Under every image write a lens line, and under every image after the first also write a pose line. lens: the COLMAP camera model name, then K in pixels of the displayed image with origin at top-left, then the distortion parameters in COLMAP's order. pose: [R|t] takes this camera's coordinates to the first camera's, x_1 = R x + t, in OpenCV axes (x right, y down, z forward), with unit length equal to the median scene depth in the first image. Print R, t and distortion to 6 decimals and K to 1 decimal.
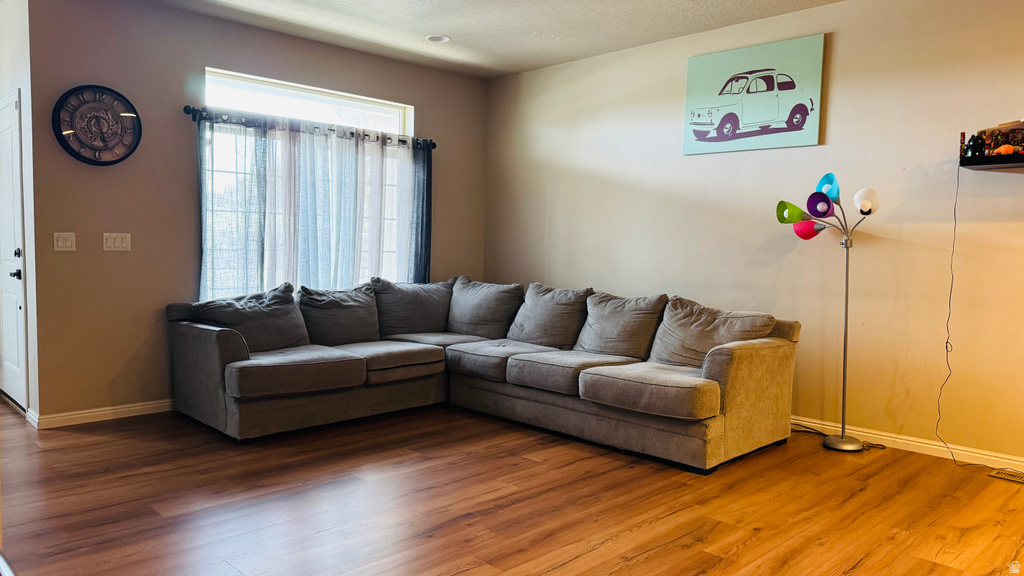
lens RADIAL K [[717.0, 0, 512.0], [0, 717.0, 288.0], [0, 0, 1]] dist [0.114425, -0.139362]
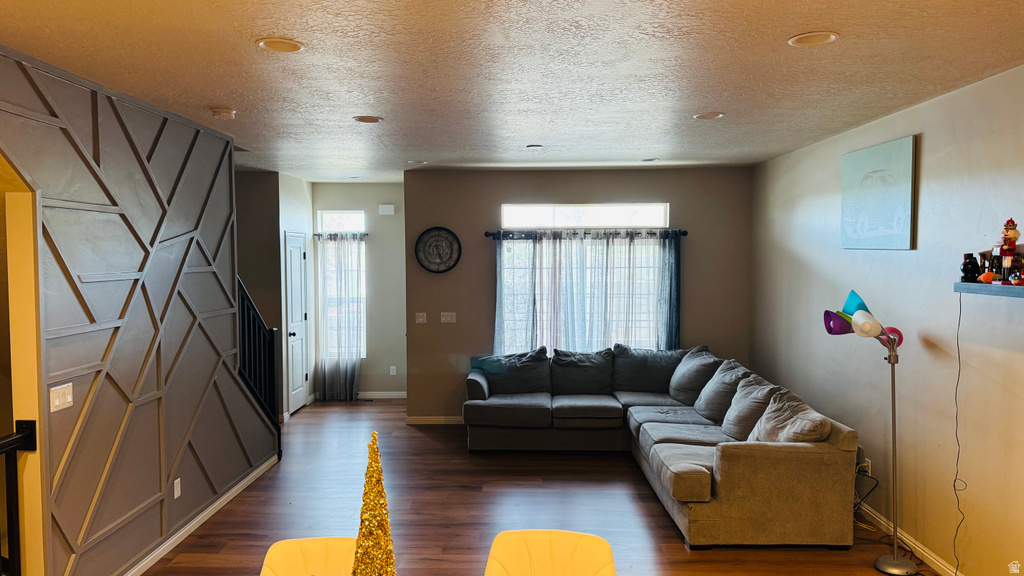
lens RADIAL K [[717.0, 0, 512.0], [0, 717.0, 288.0], [0, 0, 1]] dist [0.114425, -0.139362]
pose [[0.700910, 0.014287, -0.713106, 0.668185], [-0.027639, 0.999592, -0.007140, -0.112753], [0.712714, 0.024714, 0.701020, -0.040010]]
